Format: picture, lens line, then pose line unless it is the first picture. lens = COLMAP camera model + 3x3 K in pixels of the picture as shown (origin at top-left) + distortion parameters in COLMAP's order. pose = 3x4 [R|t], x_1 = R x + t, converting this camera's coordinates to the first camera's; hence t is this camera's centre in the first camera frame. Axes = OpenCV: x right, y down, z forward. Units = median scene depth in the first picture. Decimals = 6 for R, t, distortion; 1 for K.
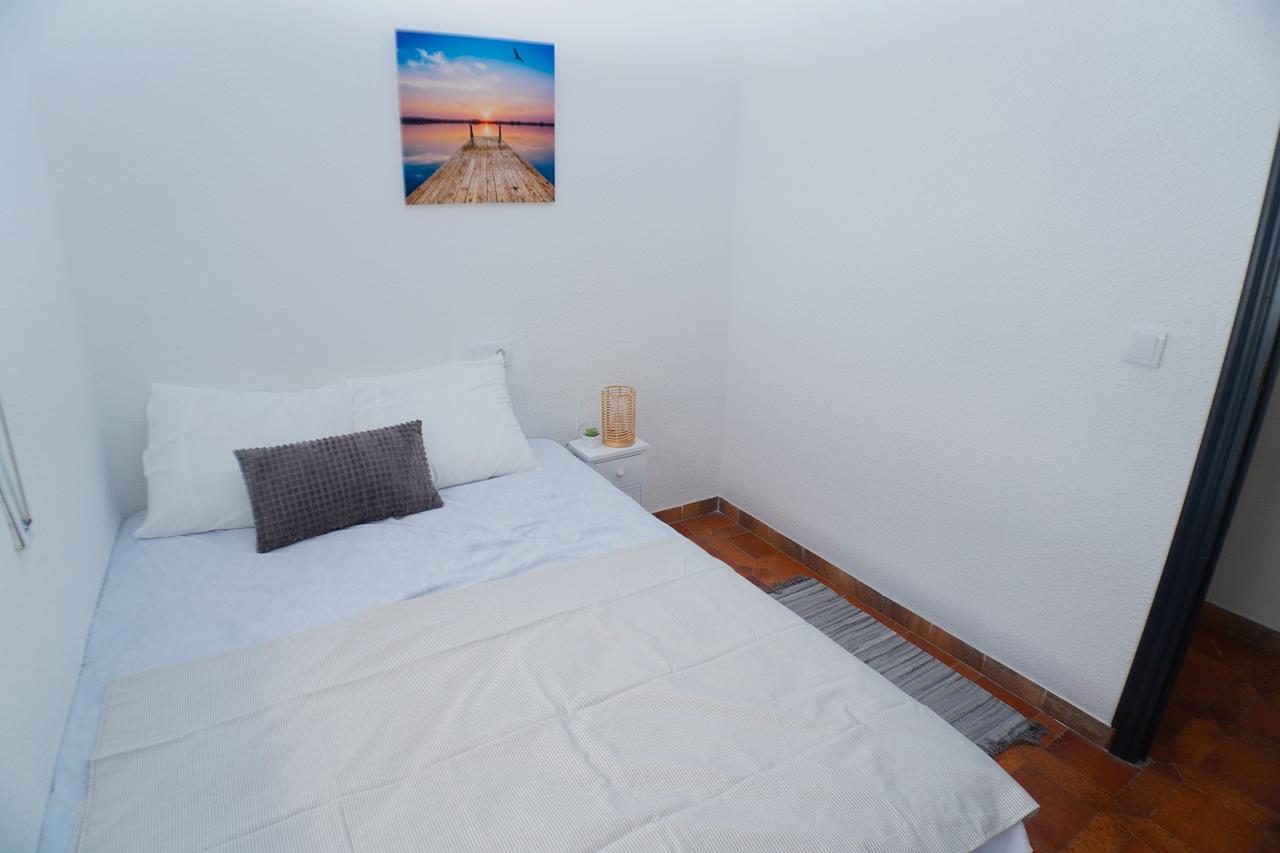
lens RADIAL K [[705.2, 0, 636.5], [0, 705.2, 423.3], [0, 0, 1]] dist [-0.132766, 0.032000]
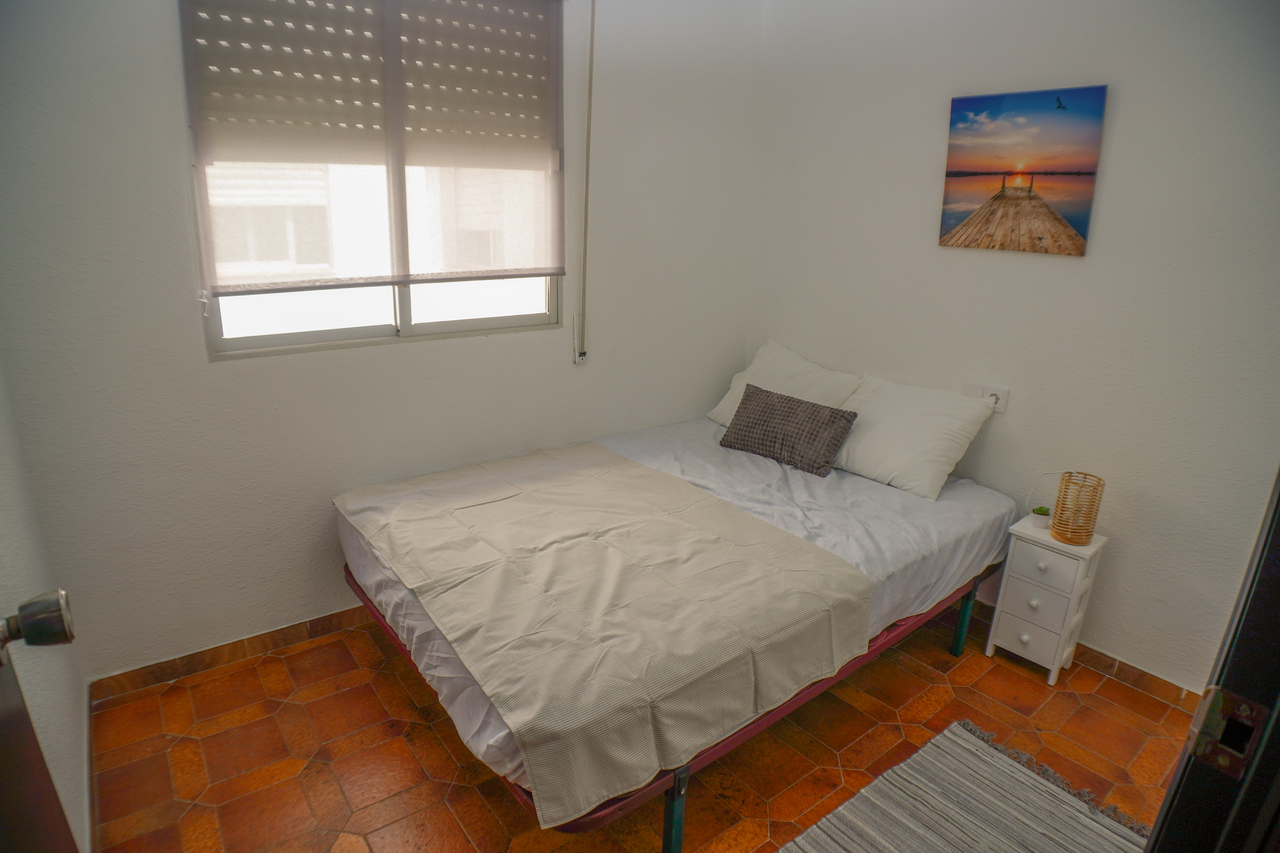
lens RADIAL K [[705.2, 0, 636.5], [0, 705.2, 423.3], [0, 0, 1]] dist [-0.132766, 0.032000]
pose [[0.102804, 0.277357, -0.955251, 0.778348], [-0.326504, 0.916539, 0.230978, -0.136638], [0.939588, 0.288148, 0.184782, 0.376124]]
